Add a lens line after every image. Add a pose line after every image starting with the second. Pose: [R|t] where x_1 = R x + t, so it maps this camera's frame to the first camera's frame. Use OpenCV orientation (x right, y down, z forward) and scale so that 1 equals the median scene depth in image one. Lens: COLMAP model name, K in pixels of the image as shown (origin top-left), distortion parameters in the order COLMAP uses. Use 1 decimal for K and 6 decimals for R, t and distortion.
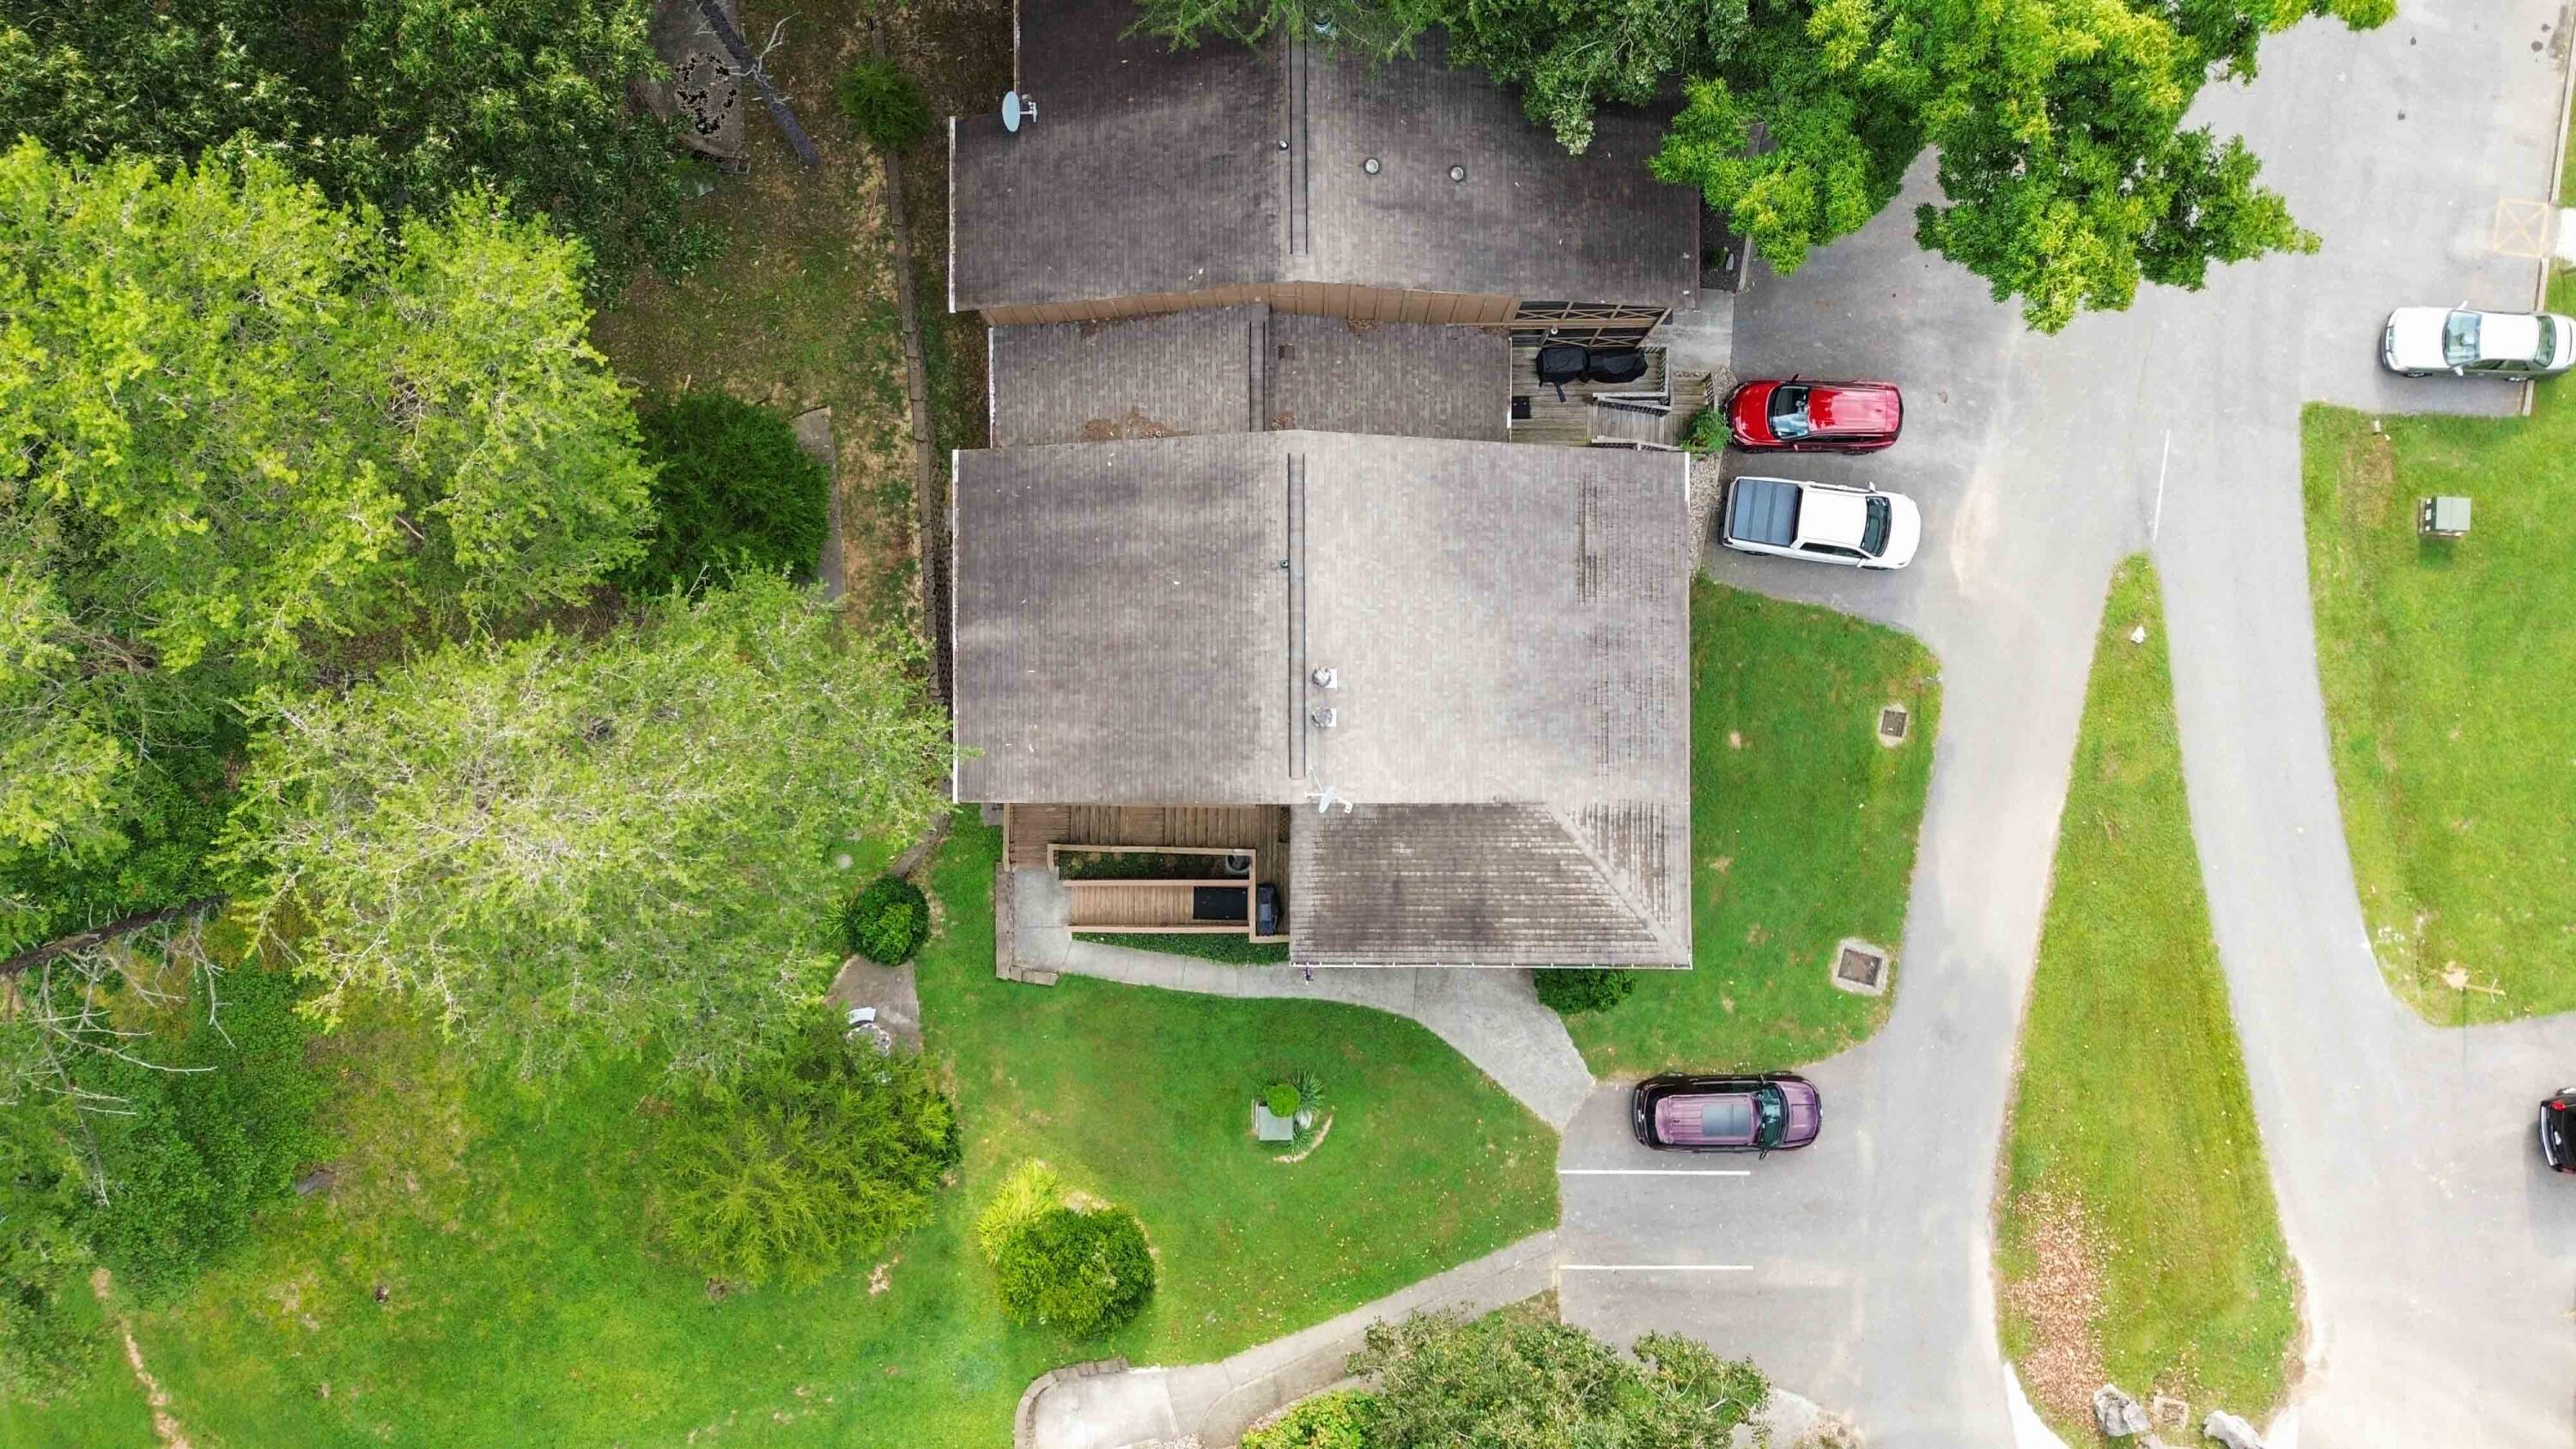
lens RADIAL K [[1822.0, 0, 1288.0], [0, 1822.0, 724.5], [0, 0, 1]] dist [0.052194, -0.061377]
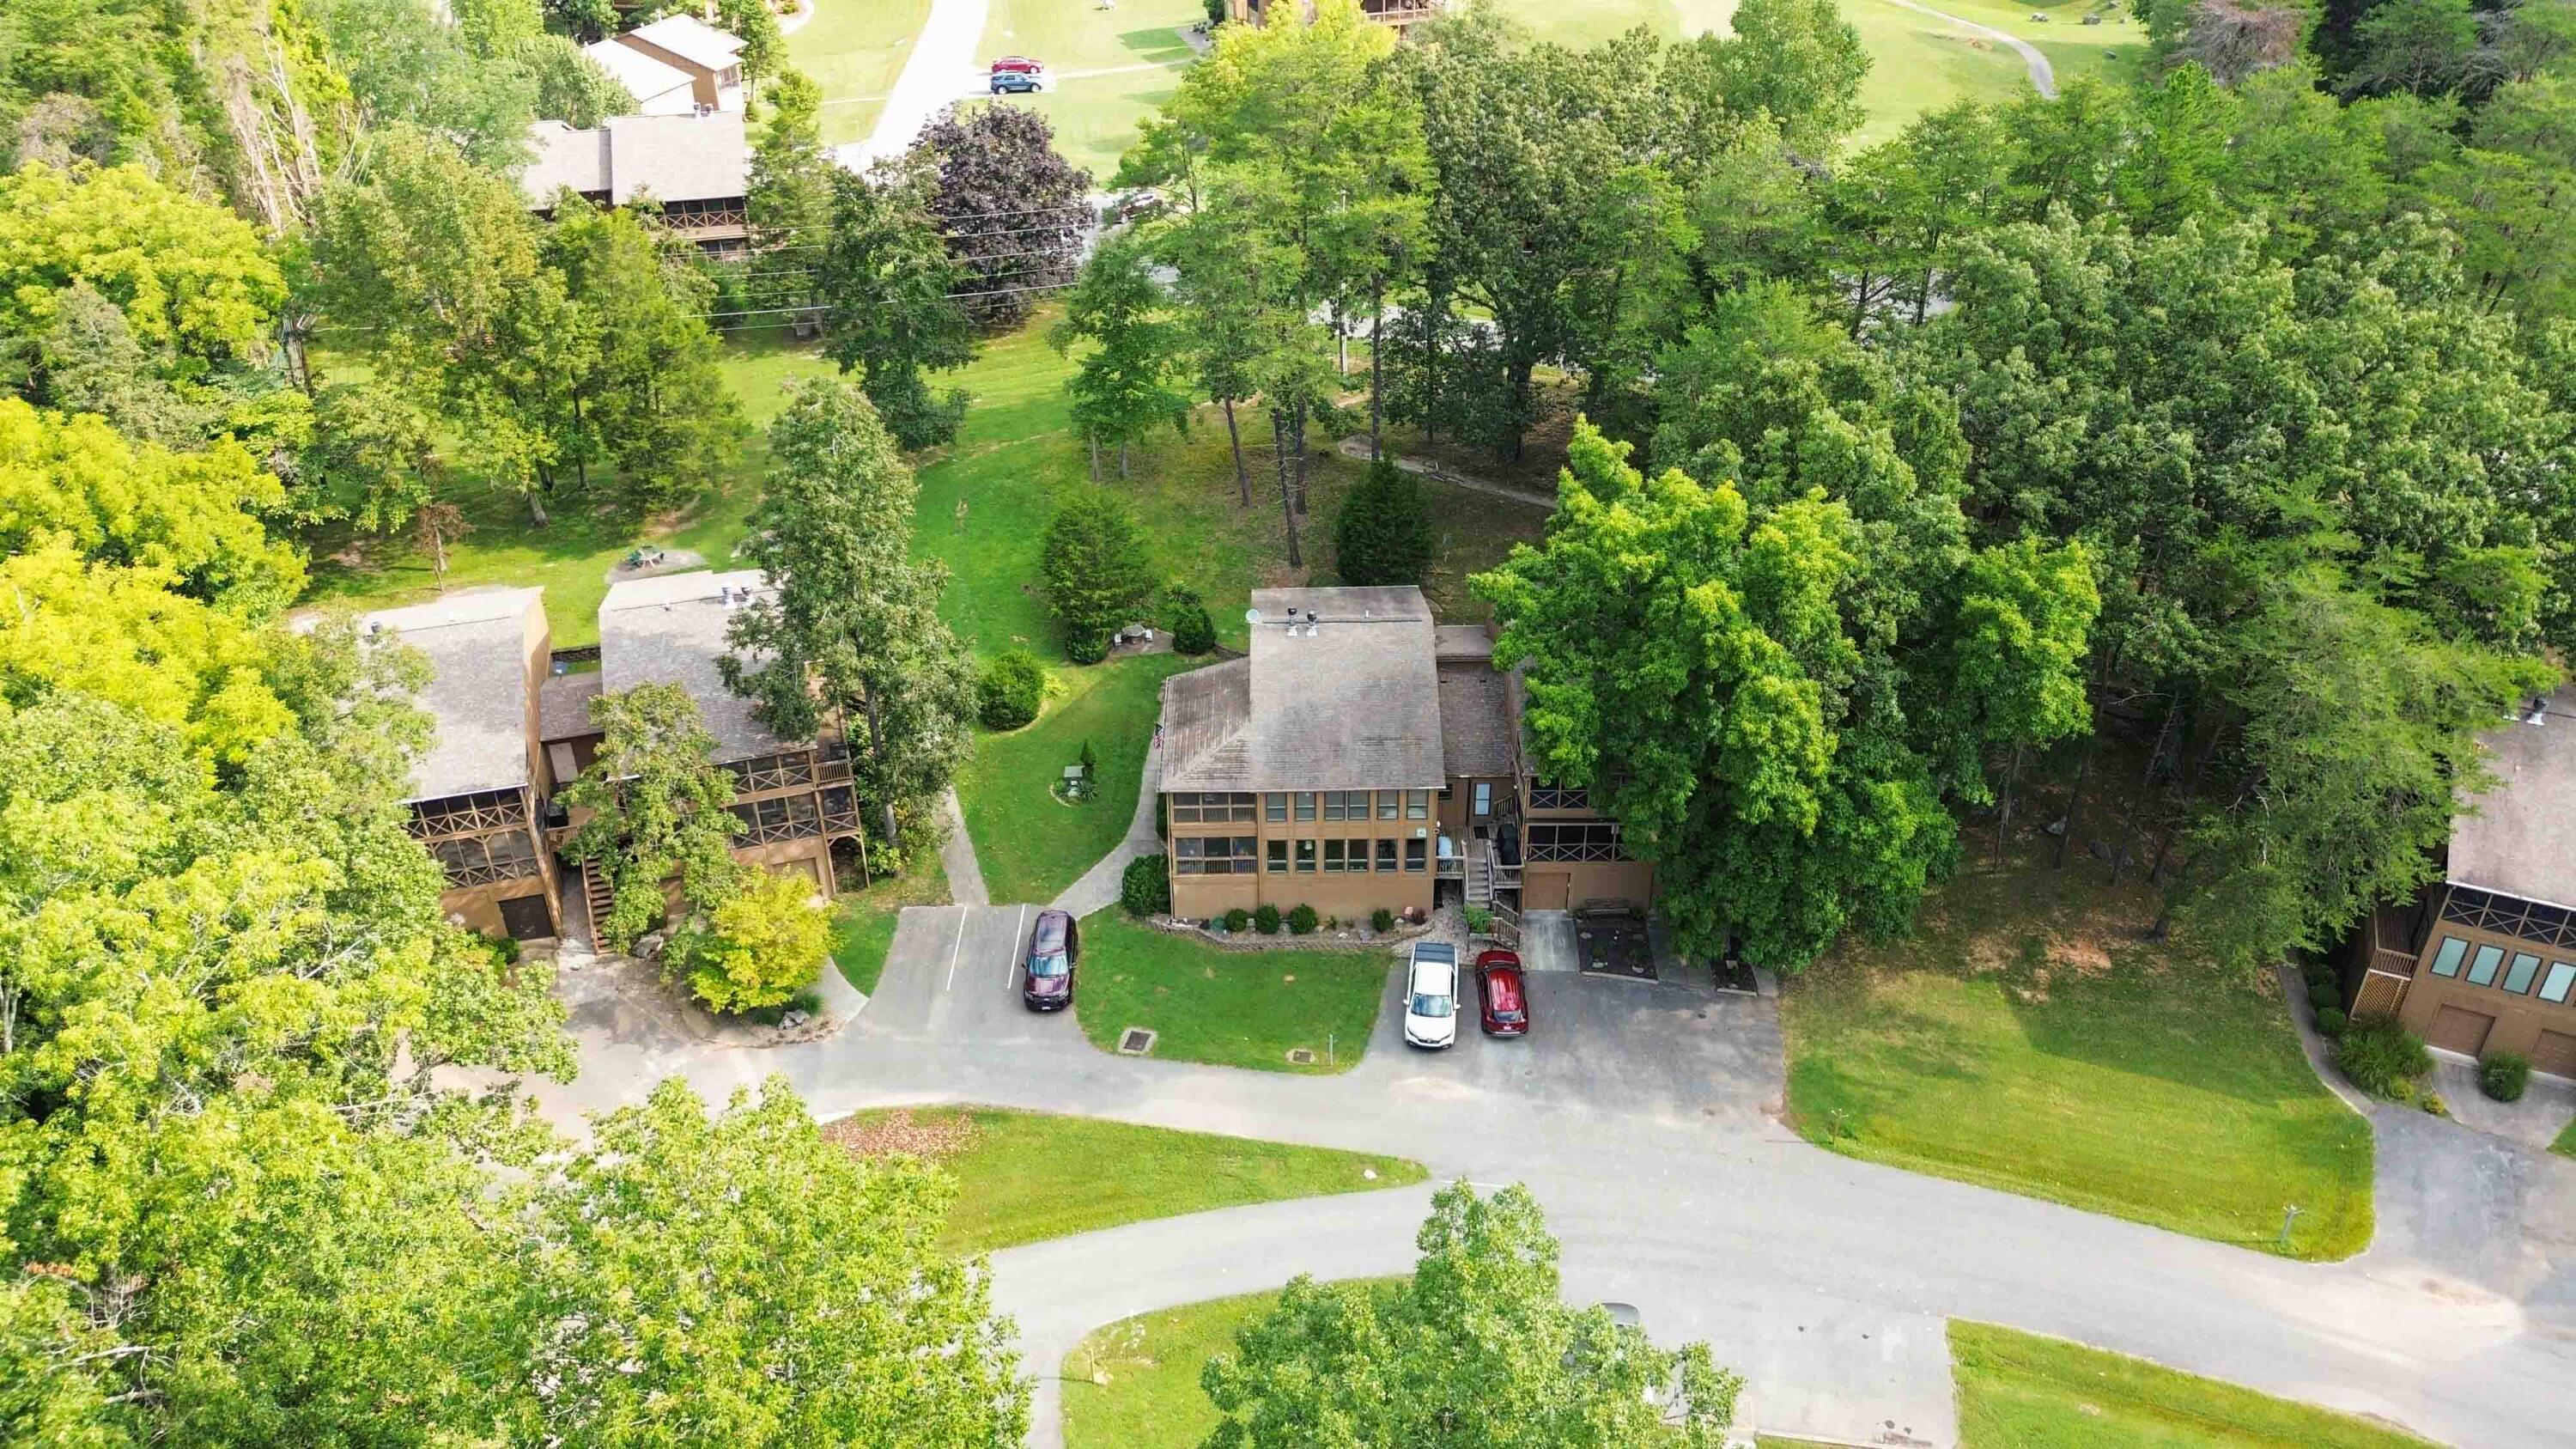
lens RADIAL K [[1822.0, 0, 1288.0], [0, 1822.0, 724.5], [0, 0, 1]] dist [0.052194, -0.061377]
pose [[0.010610, 0.546944, -0.837102, 1.463044], [-0.999538, 0.029660, 0.006710, -0.007431], [0.028498, 0.836644, 0.547006, -0.023834]]
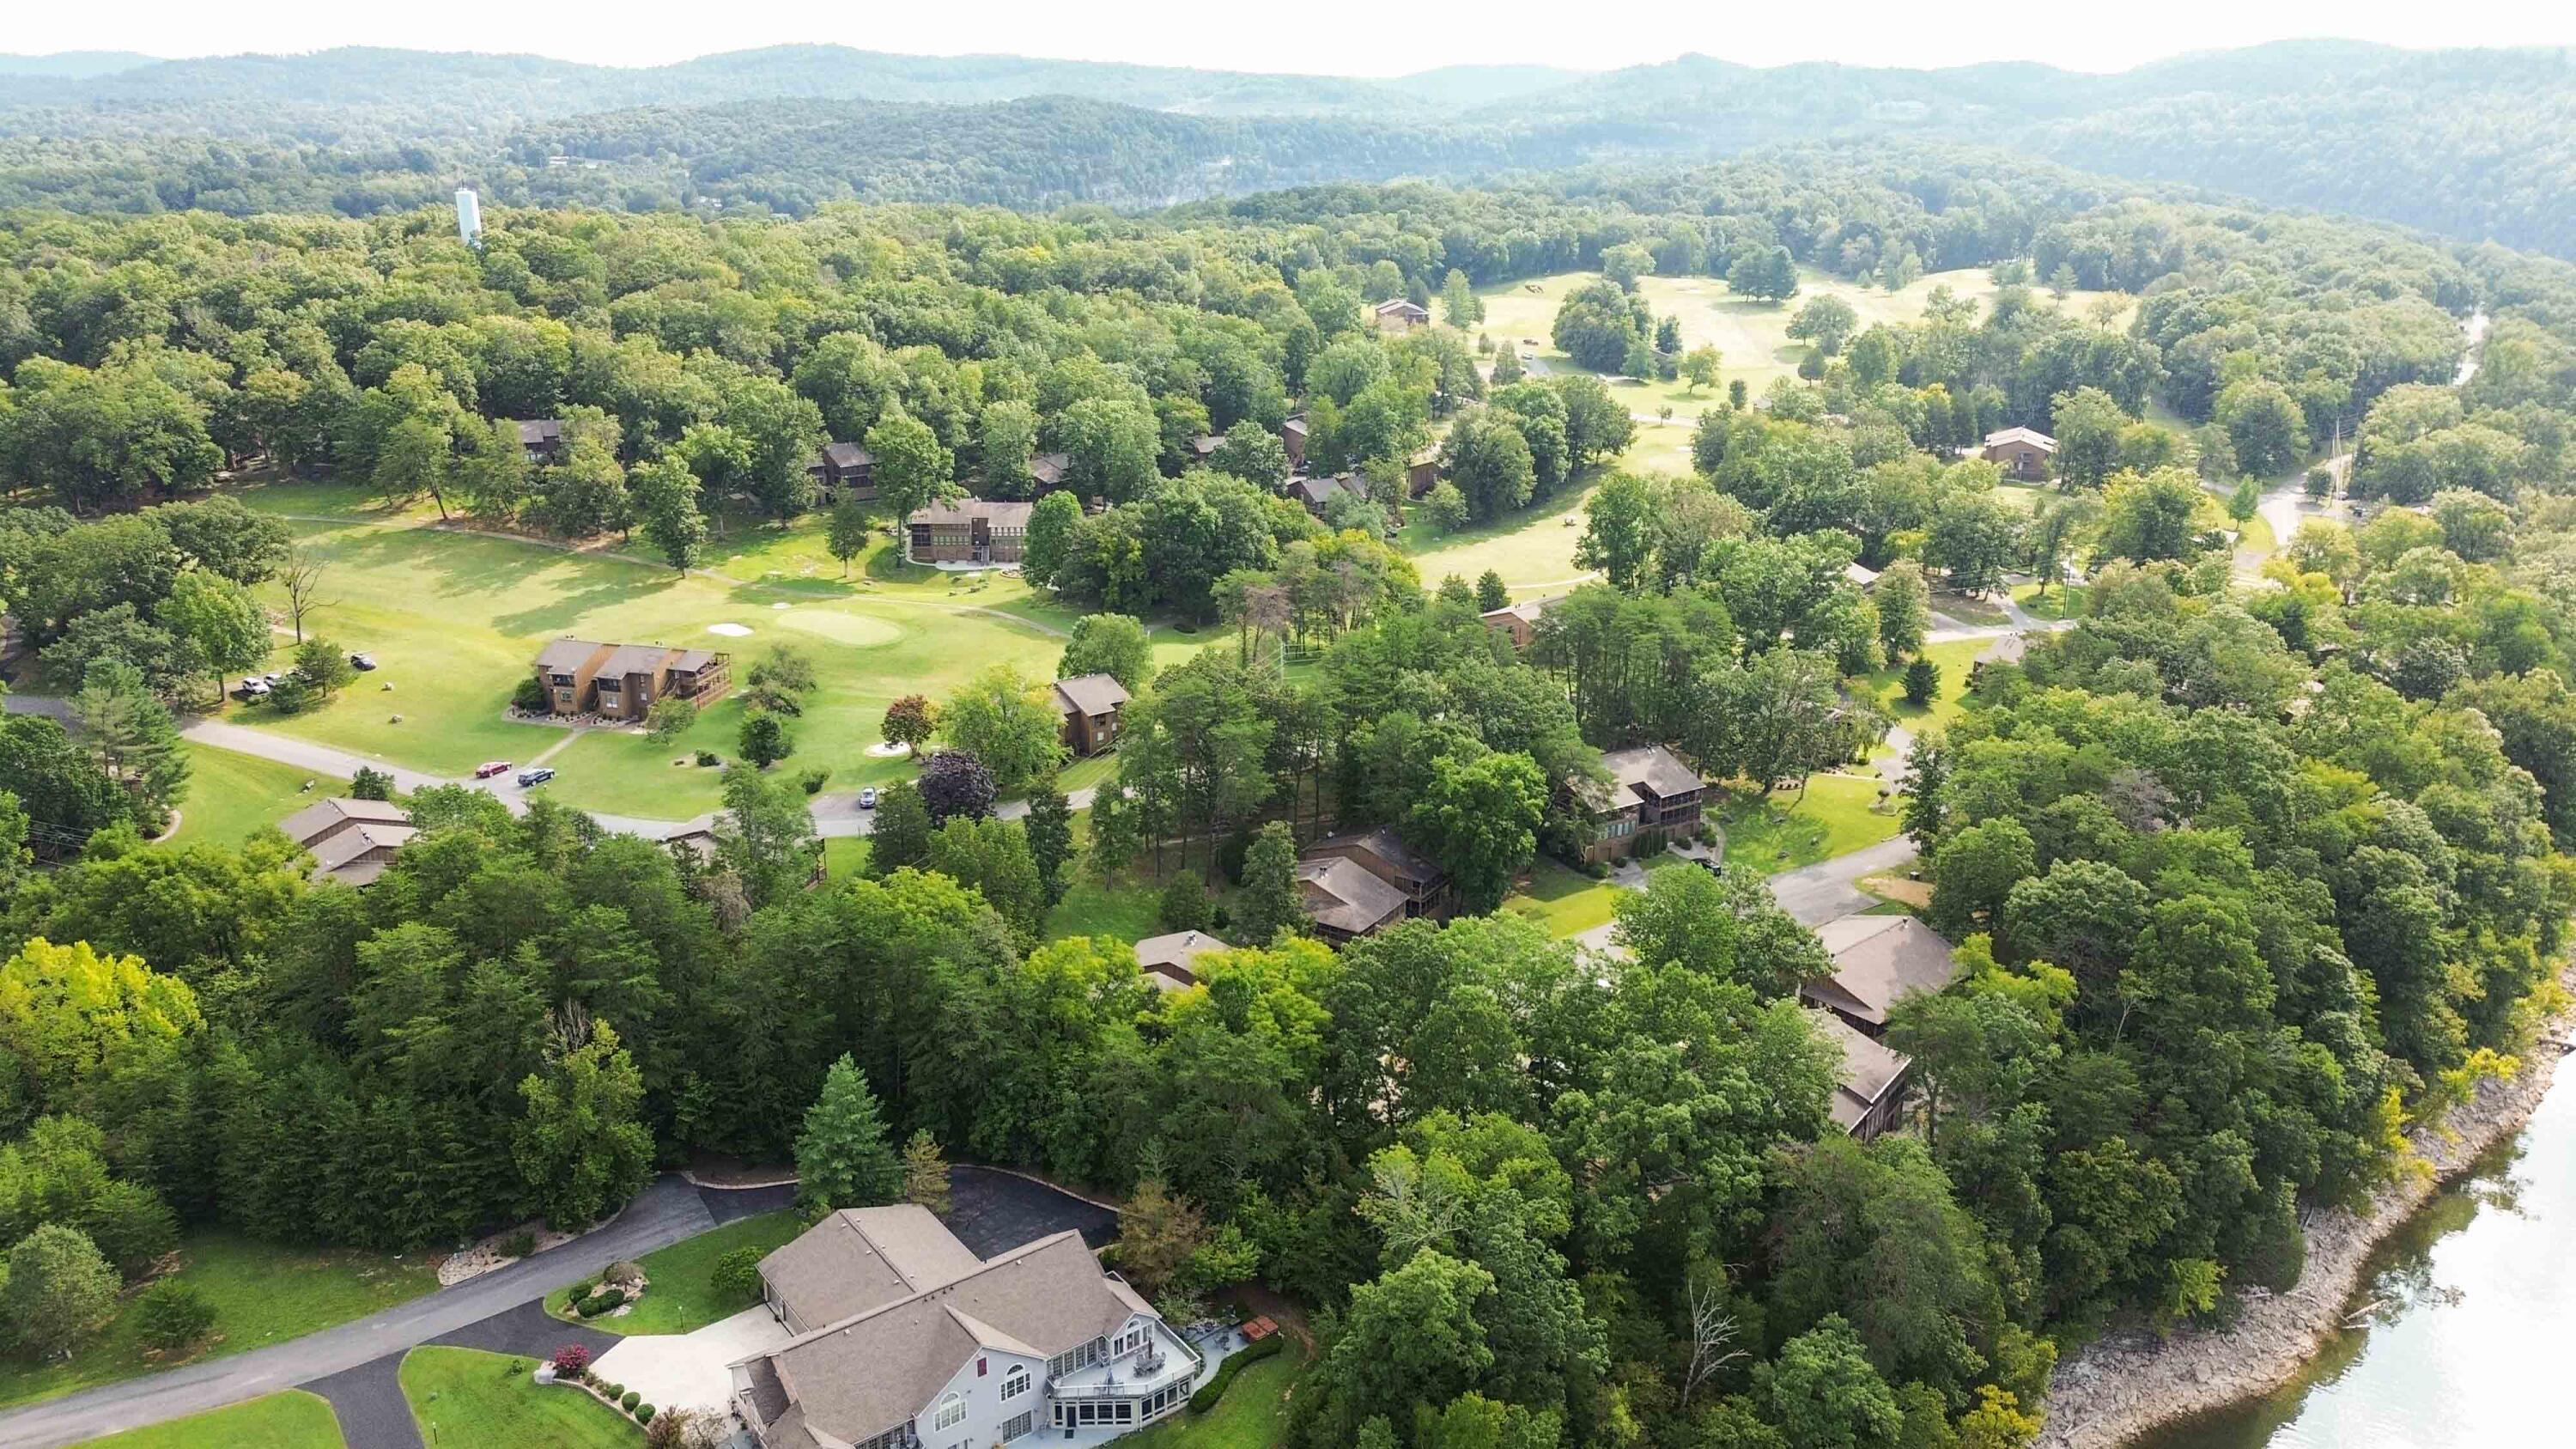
lens RADIAL K [[1822.0, 0, 1288.0], [0, 1822.0, 724.5], [0, 0, 1]] dist [0.052194, -0.061377]
pose [[0.843039, 0.189000, -0.503551, 2.122822], [-0.537719, 0.275339, -0.796898, 3.507830], [-0.011967, 0.942586, 0.333750, -1.020476]]
